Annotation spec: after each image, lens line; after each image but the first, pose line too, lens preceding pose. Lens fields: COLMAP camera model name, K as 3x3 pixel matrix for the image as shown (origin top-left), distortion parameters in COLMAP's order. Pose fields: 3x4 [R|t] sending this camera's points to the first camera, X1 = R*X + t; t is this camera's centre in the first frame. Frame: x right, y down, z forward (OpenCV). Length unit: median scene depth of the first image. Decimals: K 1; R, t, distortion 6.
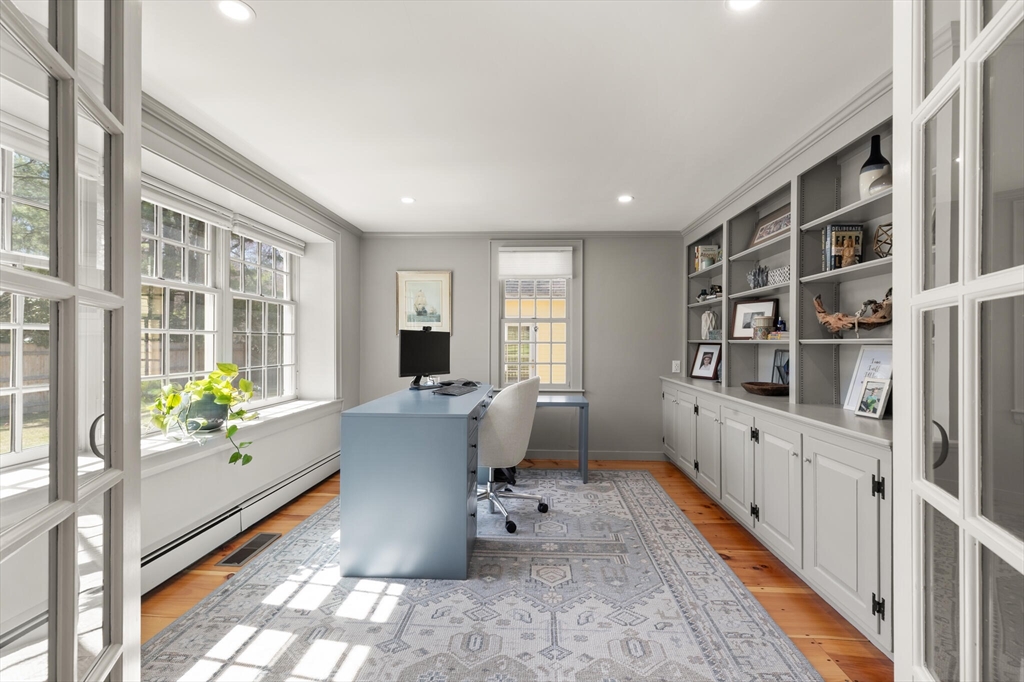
lens RADIAL K [[468.2, 0, 518.5], [0, 468.2, 338.9], [0, 0, 1]] dist [0.009955, -0.001968]
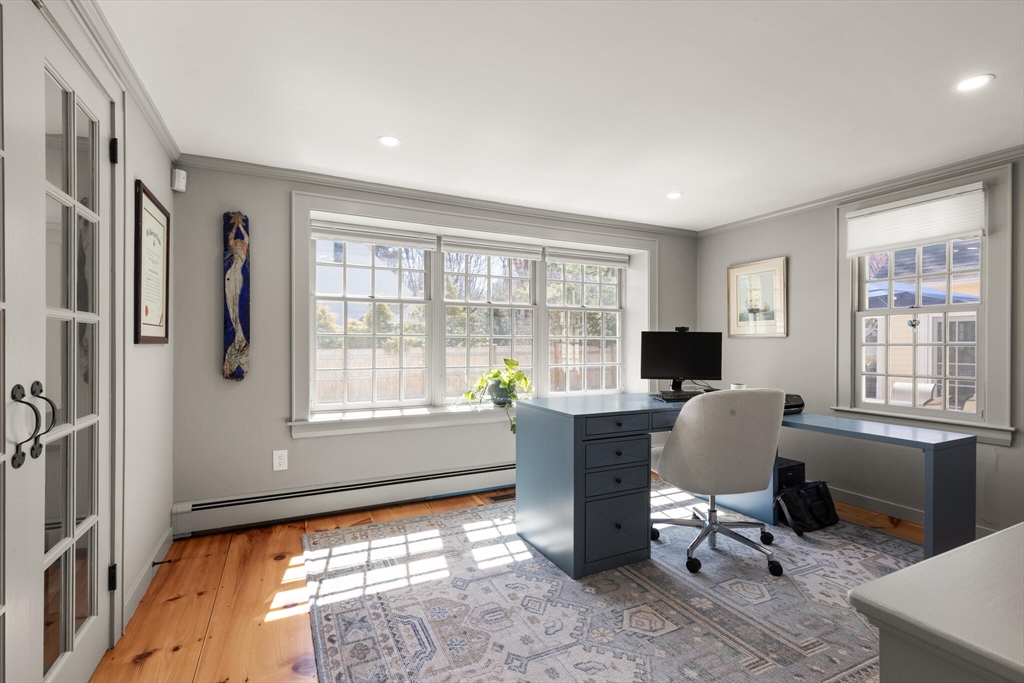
lens RADIAL K [[468.2, 0, 520.1], [0, 468.2, 343.8], [0, 0, 1]] dist [0.009955, -0.001968]
pose [[0.485039, -0.003878, -0.874484, 0.639187], [0.005635, 0.999983, -0.001309, 0.008489], [0.874475, -0.004293, 0.485052, 0.371637]]
